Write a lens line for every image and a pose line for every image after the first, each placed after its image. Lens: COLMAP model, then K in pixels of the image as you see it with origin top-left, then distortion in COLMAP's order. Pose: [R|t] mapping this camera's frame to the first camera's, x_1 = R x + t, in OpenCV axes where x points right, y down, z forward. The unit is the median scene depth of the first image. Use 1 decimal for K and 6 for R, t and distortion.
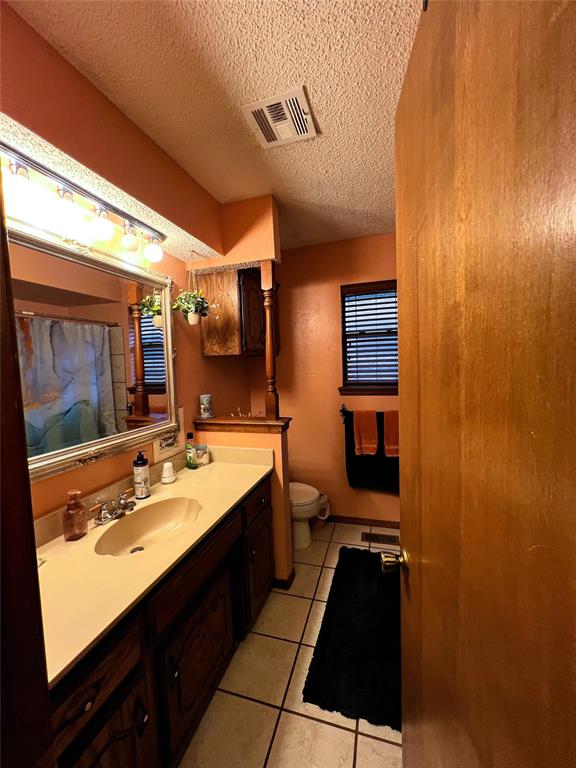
lens RADIAL K [[309.5, 0, 288.4], [0, 309.5, 382.4], [0, 0, 1]] dist [0.000256, 0.000045]
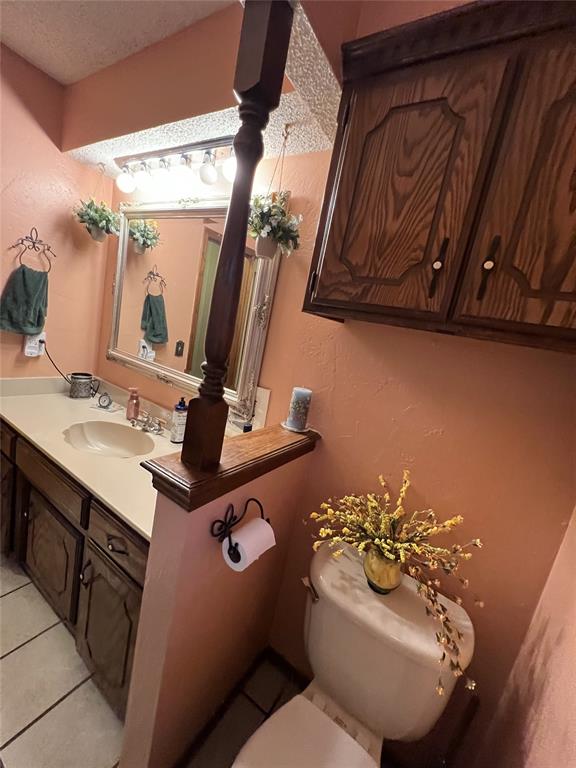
lens RADIAL K [[309.5, 0, 287.1], [0, 309.5, 382.3], [0, 0, 1]] dist [0.000256, 0.000045]
pose [[-0.259126, 0.147973, -0.954441, 0.447825], [-0.236988, 0.948244, 0.211353, -0.131322], [0.936317, 0.280958, -0.210647, 1.803336]]
